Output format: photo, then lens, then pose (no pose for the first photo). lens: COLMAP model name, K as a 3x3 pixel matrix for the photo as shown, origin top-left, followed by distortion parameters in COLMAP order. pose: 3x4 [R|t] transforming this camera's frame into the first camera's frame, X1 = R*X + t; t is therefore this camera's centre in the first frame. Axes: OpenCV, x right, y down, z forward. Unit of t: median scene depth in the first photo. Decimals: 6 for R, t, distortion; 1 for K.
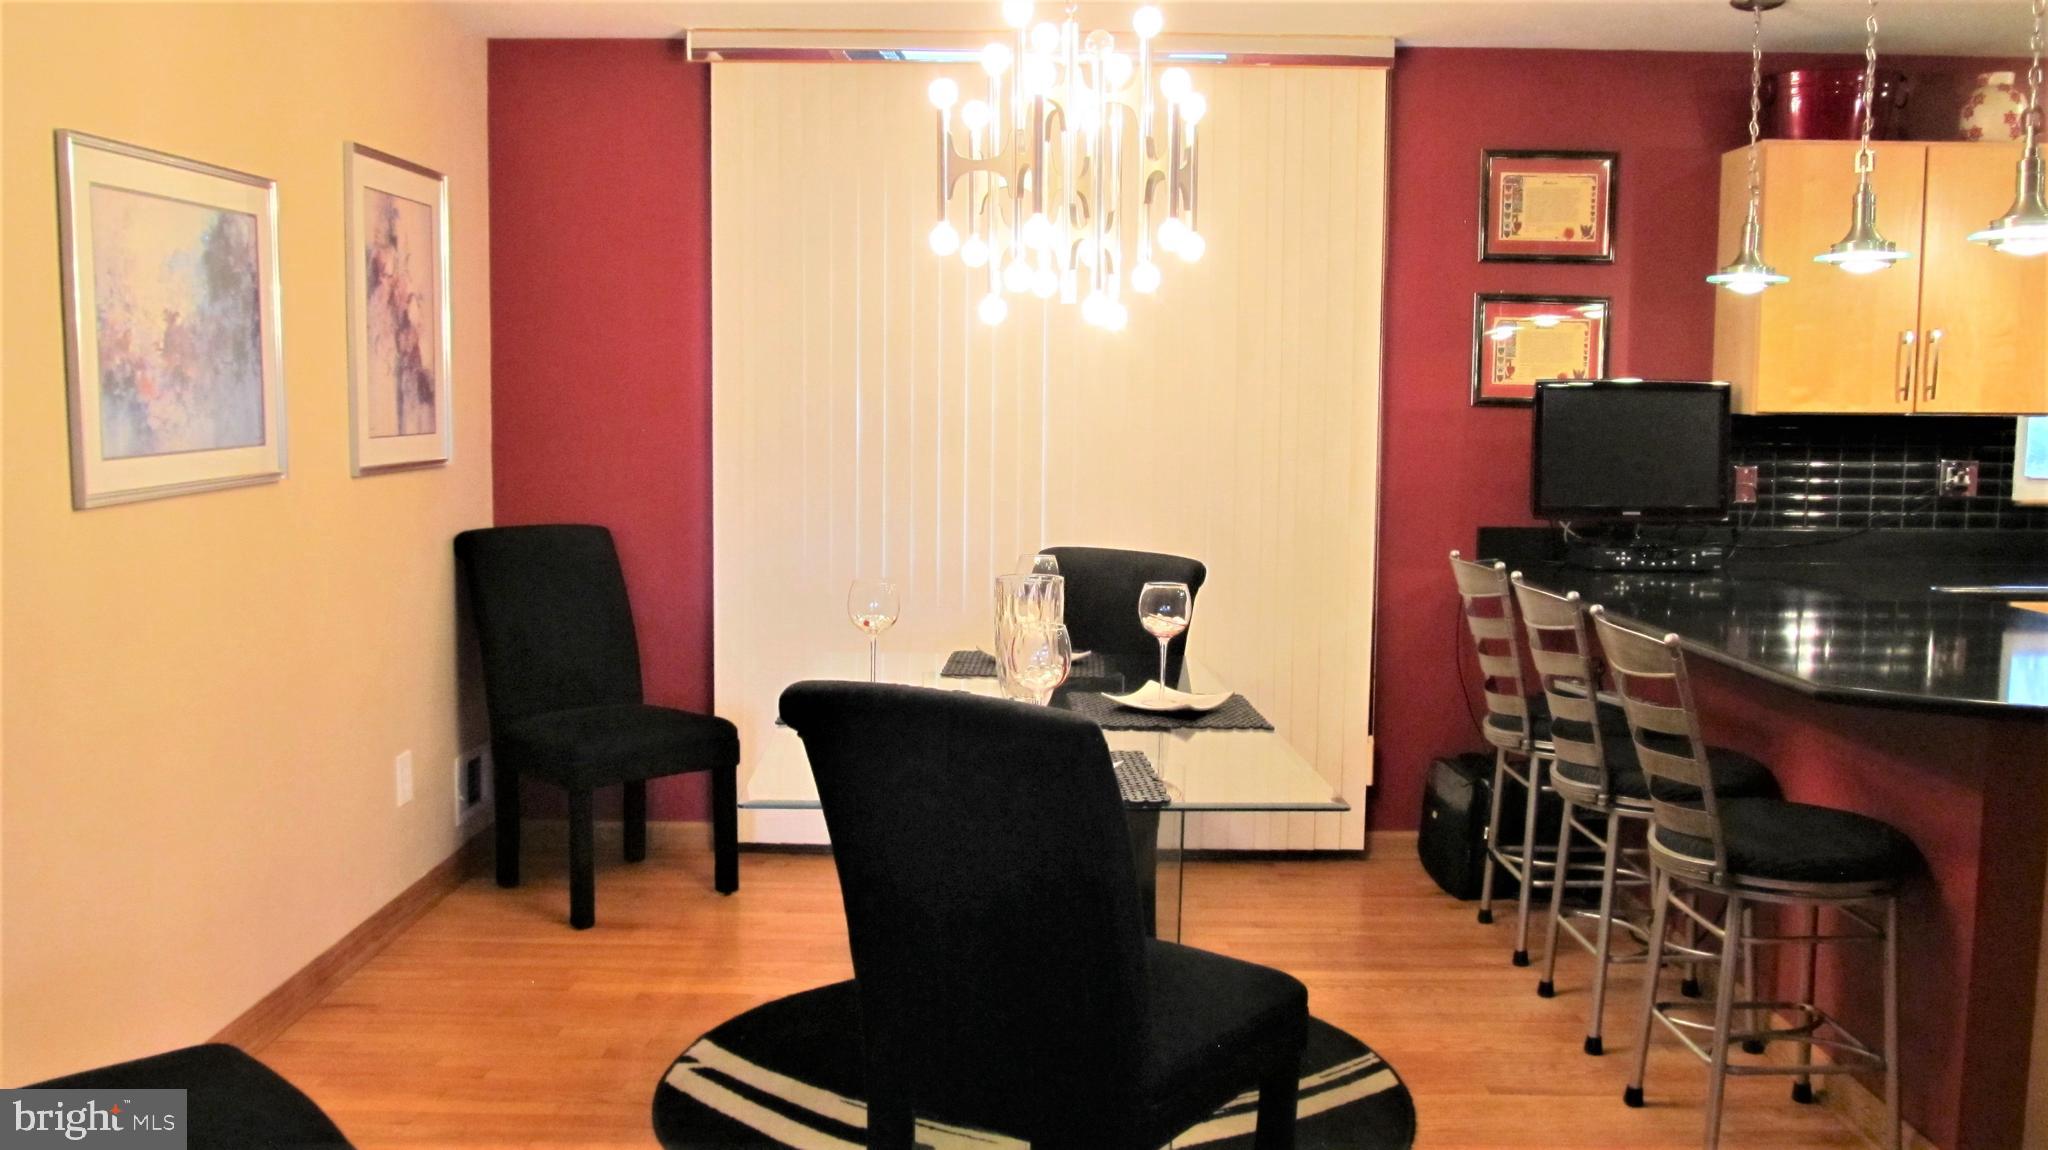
lens RADIAL K [[1715.4, 0, 1024.0], [0, 1715.4, 575.0], [0, 0, 1]] dist [-0.151576, 0.208726]
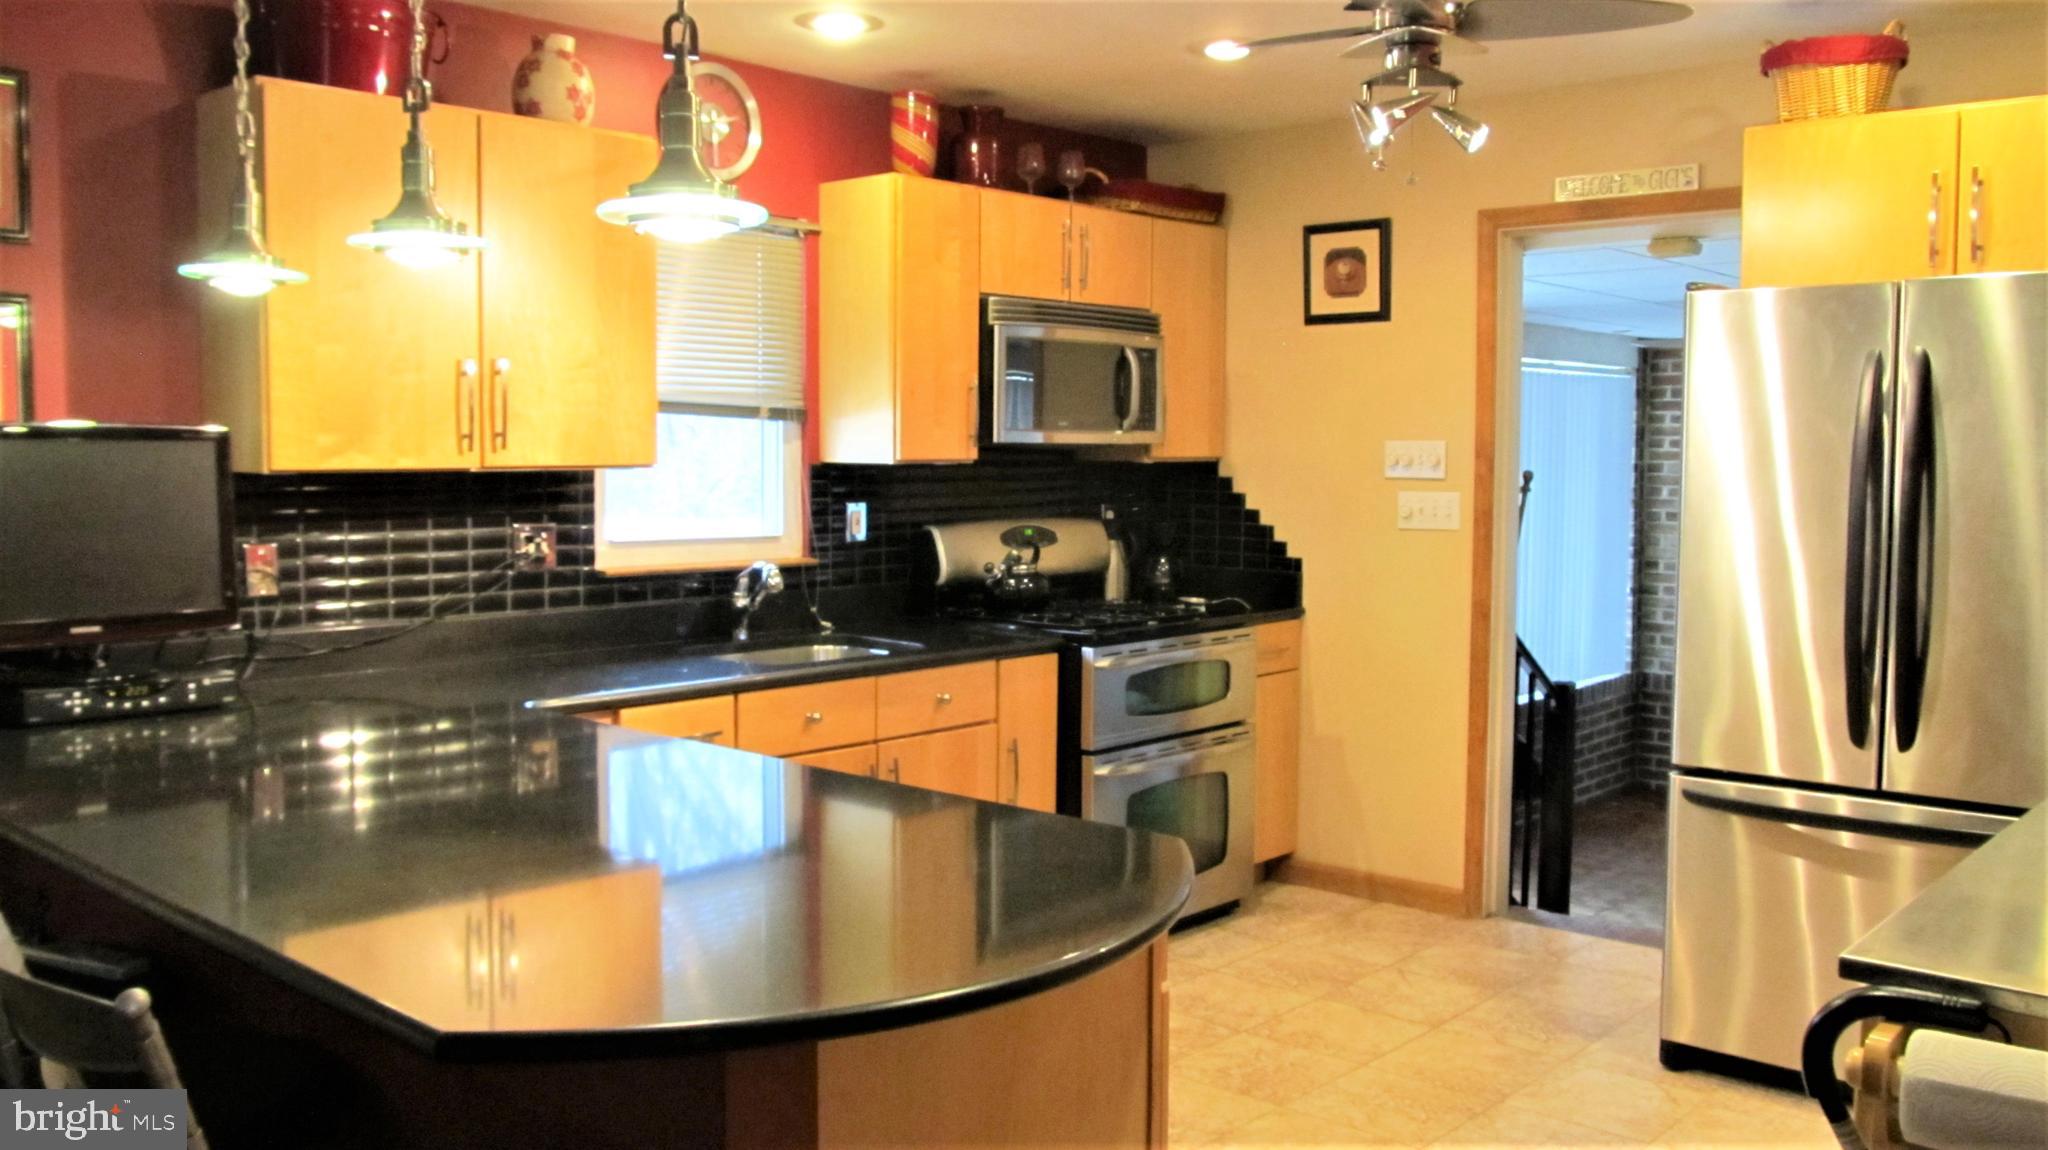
lens RADIAL K [[1697.8, 0, 1024.0], [0, 1697.8, 575.0], [0, 0, 1]] dist [-0.012886, -0.064428]
pose [[0.673246, -0.061611, 0.736848, 0.125831], [0.074563, 0.997100, 0.015245, -0.040241], [-0.735650, 0.044678, 0.675887, 0.292361]]
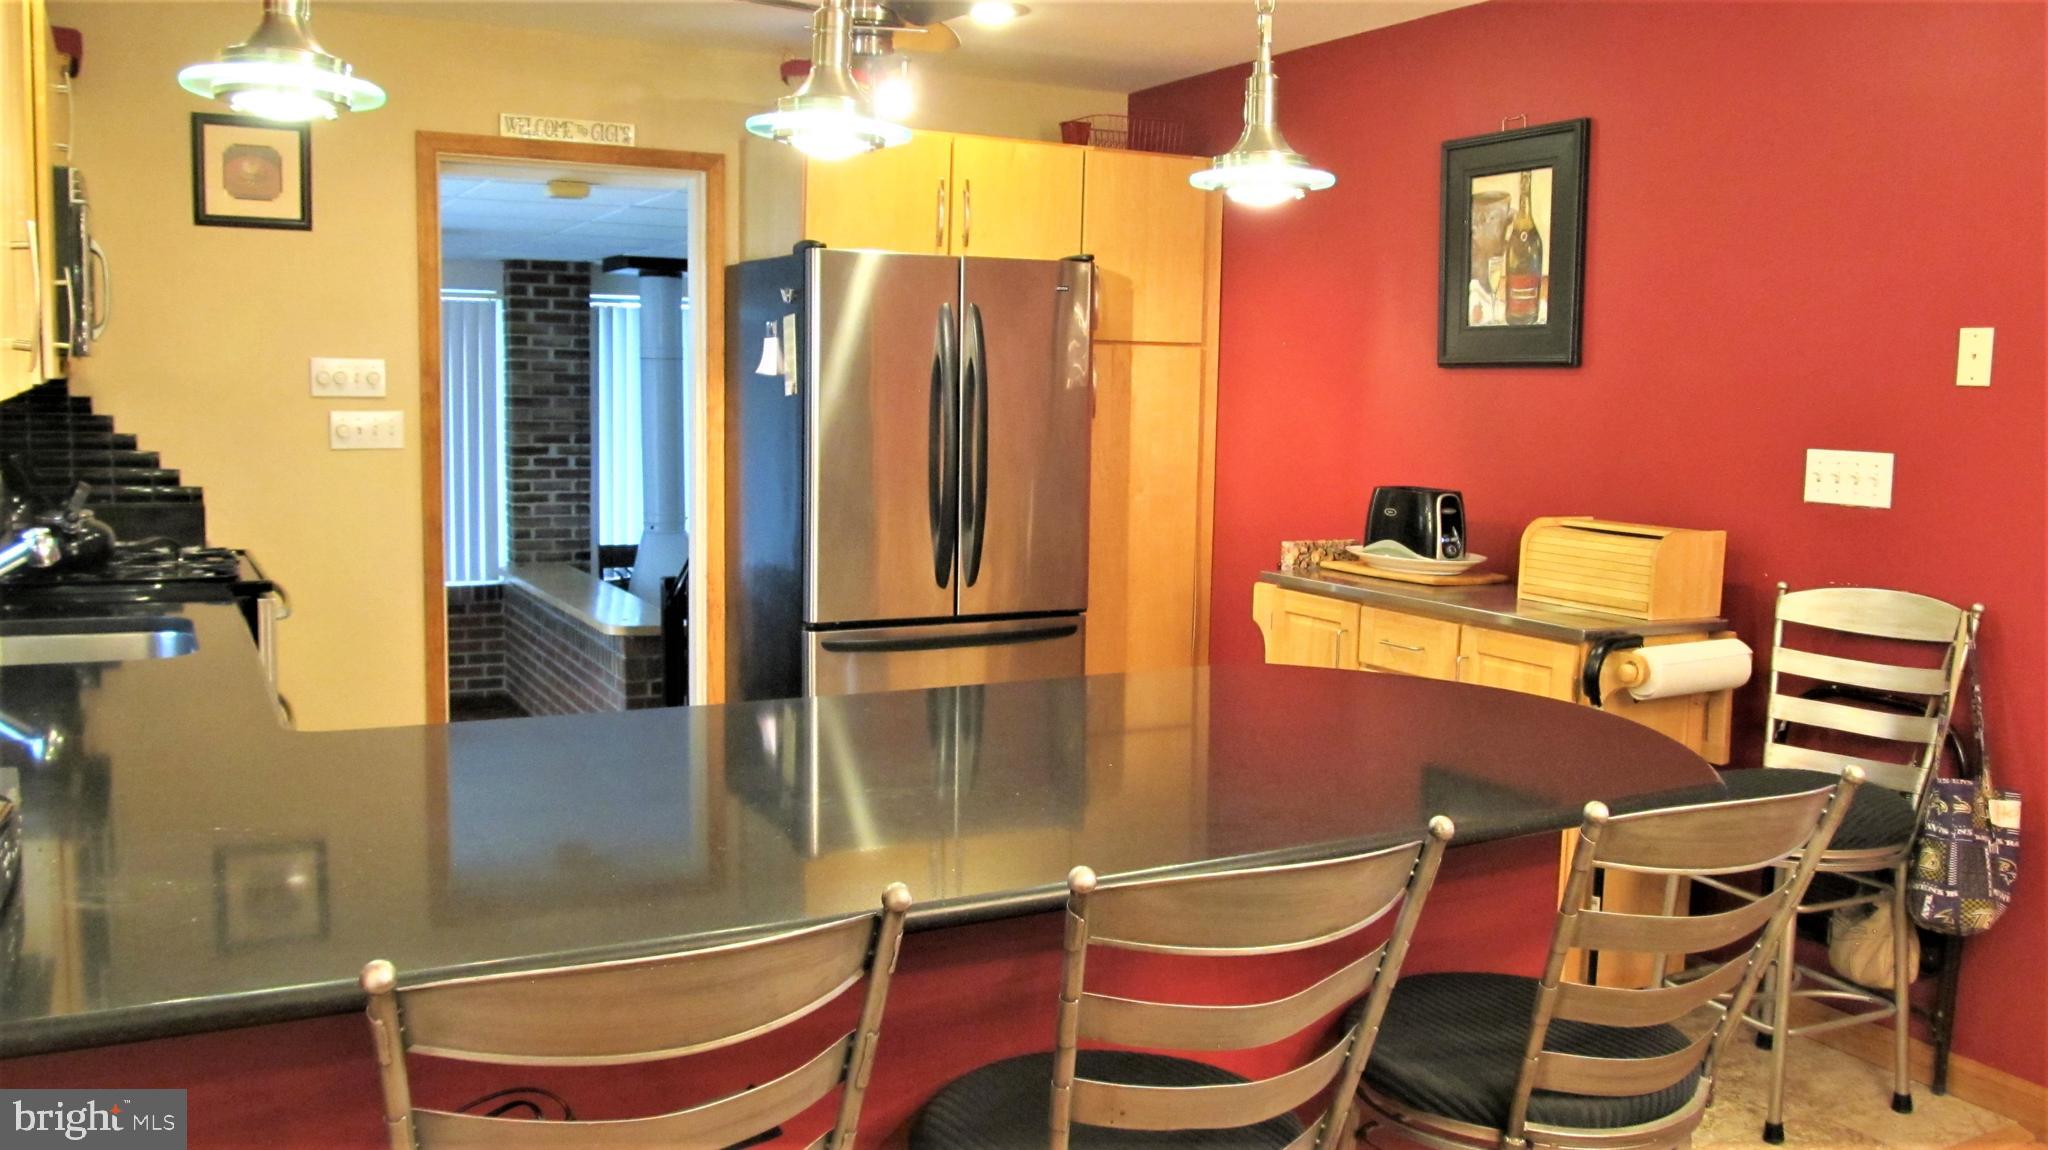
lens RADIAL K [[1681.7, 0, 1024.0], [0, 1681.7, 575.0], [0, 0, 1]] dist [-0.002739, 0.000000]
pose [[-0.442131, -0.121585, 0.888671, -0.025573], [0.067079, 0.983513, 0.167934, -0.102095], [-0.894439, 0.133860, -0.426686, 0.893608]]
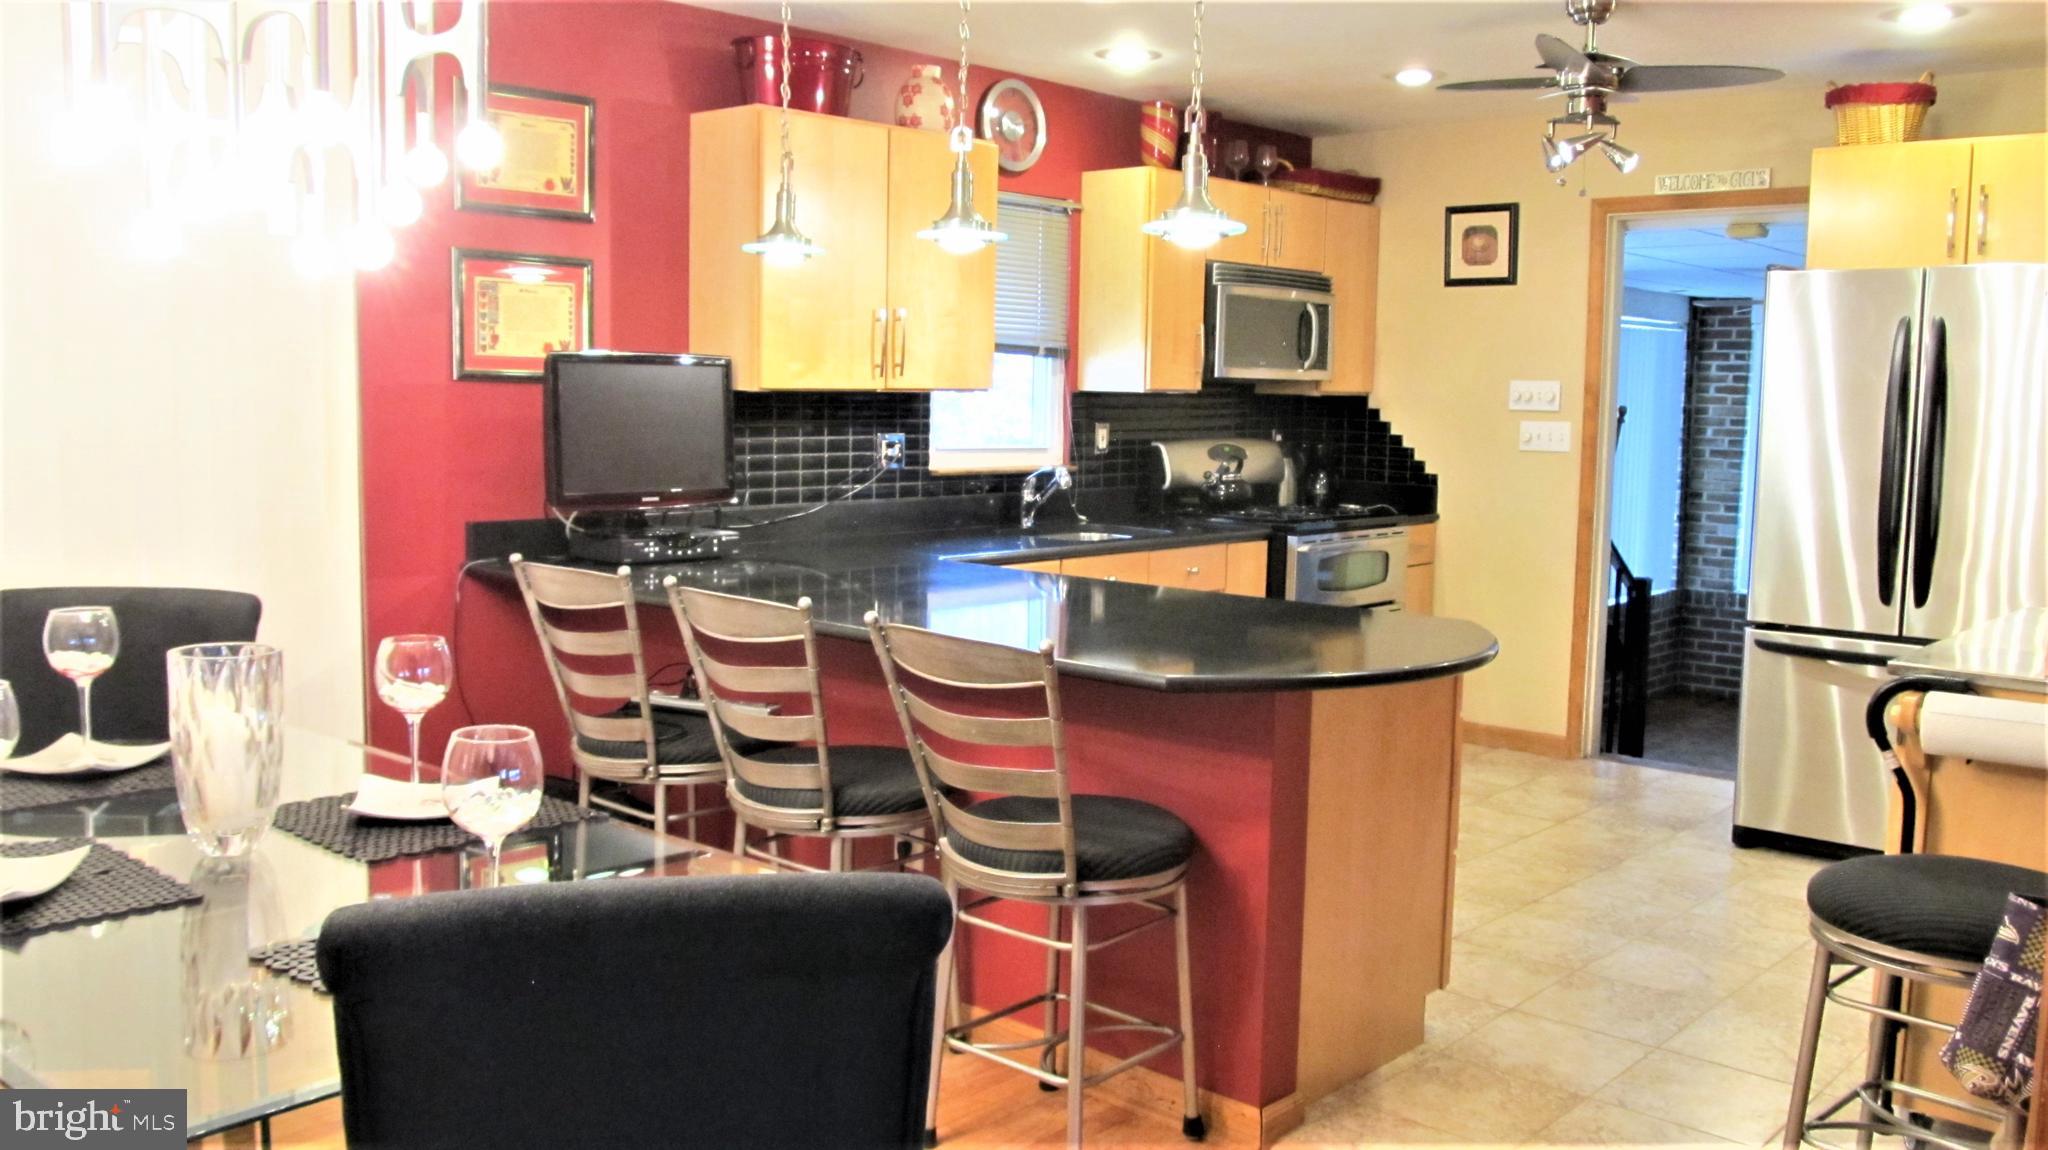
lens RADIAL K [[1697.8, 0, 1024.0], [0, 1697.8, 575.0], [0, 0, 1]] dist [-0.012886, -0.064428]
pose [[0.676283, -0.077133, 0.732592, -0.174655], [0.061620, 0.996941, 0.048082, -0.026558], [-0.734060, 0.012625, 0.678967, 0.219409]]
